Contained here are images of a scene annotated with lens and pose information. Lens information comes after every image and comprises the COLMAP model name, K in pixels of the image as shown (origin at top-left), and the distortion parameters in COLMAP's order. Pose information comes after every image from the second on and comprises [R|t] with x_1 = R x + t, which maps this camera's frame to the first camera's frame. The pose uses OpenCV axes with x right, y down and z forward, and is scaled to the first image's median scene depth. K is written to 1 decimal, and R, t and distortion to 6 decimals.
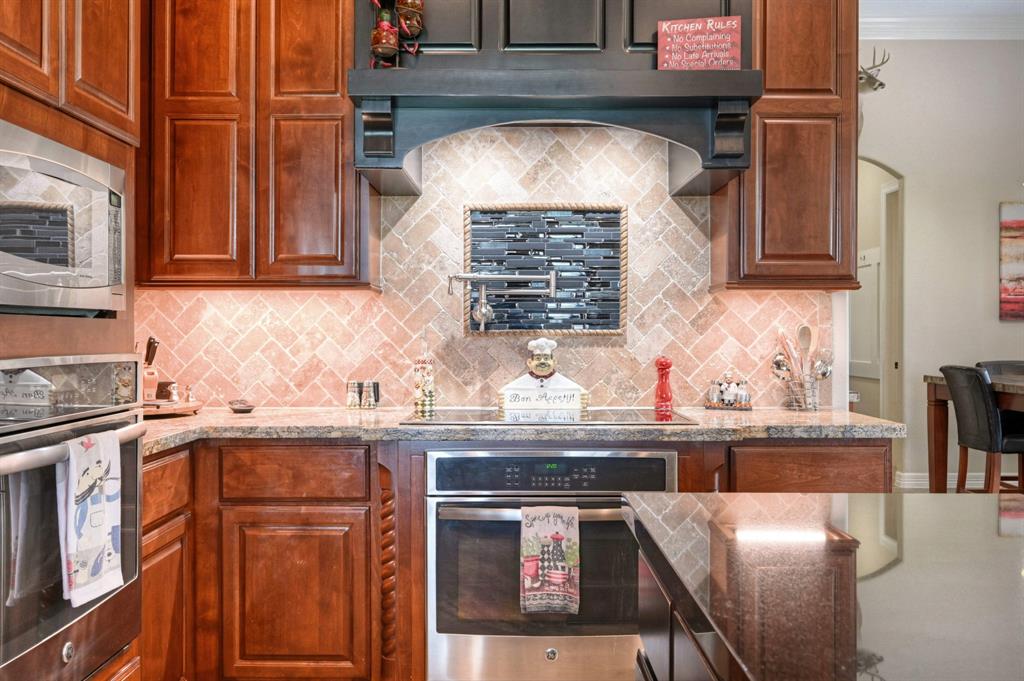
lens RADIAL K [[922.4, 0, 505.8], [0, 922.4, 336.2], [0, 0, 1]] dist [-0.006888, 0.003769]
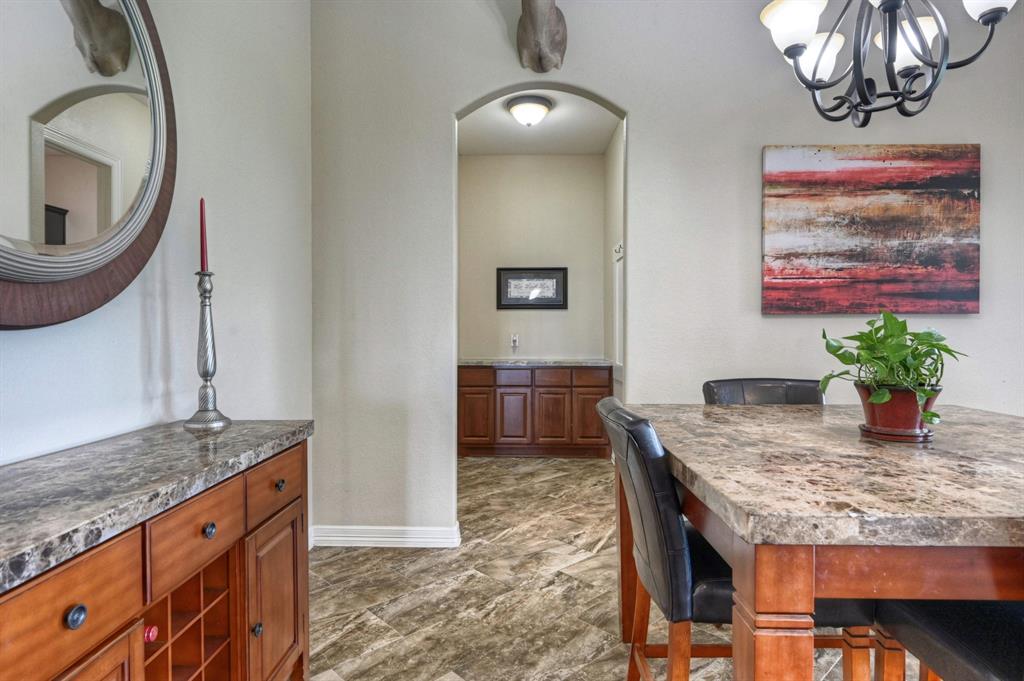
lens RADIAL K [[569.5, 0, 512.1], [0, 569.5, 338.6], [0, 0, 1]] dist [0.001102, -0.000070]
pose [[0.999997, -0.001350, -0.001932, 0.731963], [0.001363, 0.999980, 0.006242, -0.003552], [0.001924, -0.006244, 0.999979, 1.191395]]
